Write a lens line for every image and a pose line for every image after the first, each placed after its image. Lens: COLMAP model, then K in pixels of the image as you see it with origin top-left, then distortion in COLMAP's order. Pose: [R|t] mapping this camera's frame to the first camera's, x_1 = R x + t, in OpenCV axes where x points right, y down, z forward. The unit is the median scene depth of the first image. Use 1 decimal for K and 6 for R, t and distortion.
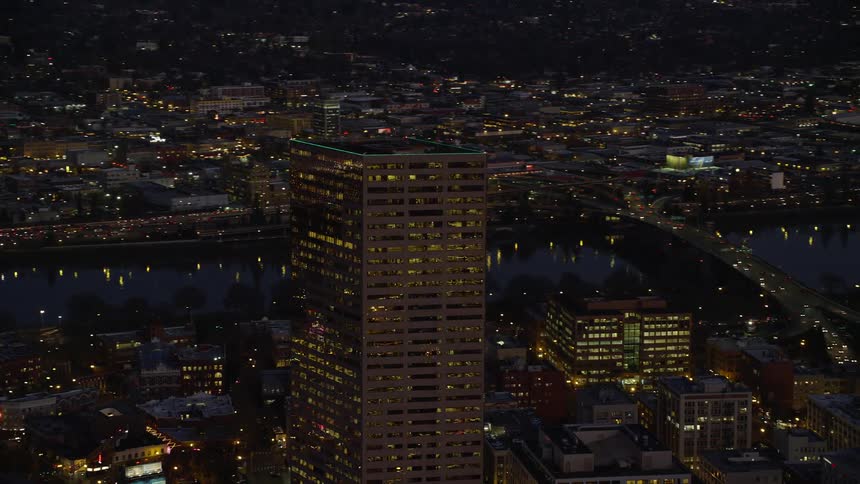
lens RADIAL K [[1801.1, 0, 430.0], [0, 1801.1, 242.0], [0, 0, 1]] dist [0.389212, 0.062548]
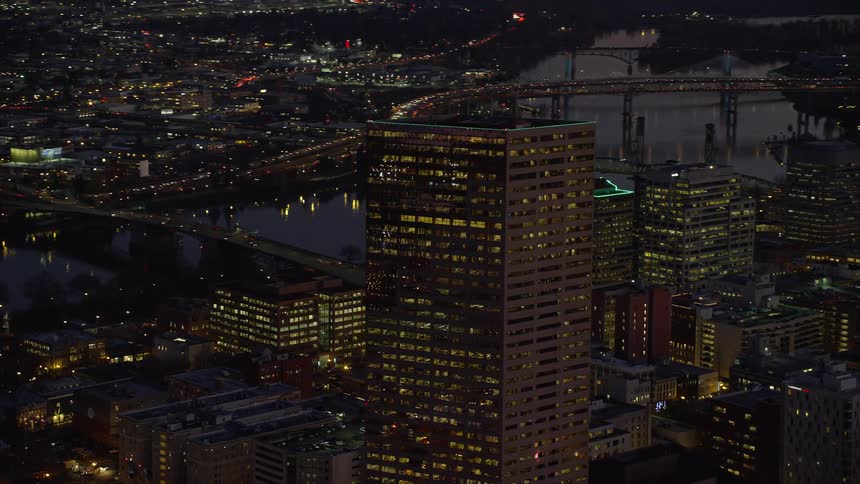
lens RADIAL K [[1801.1, 0, 430.0], [0, 1801.1, 242.0], [0, 0, 1]] dist [0.389212, 0.062548]
pose [[0.852440, -0.081259, 0.516471, -0.353702], [0.080285, 0.996476, 0.024269, -0.008863], [-0.516624, 0.020777, 0.855960, 0.111685]]
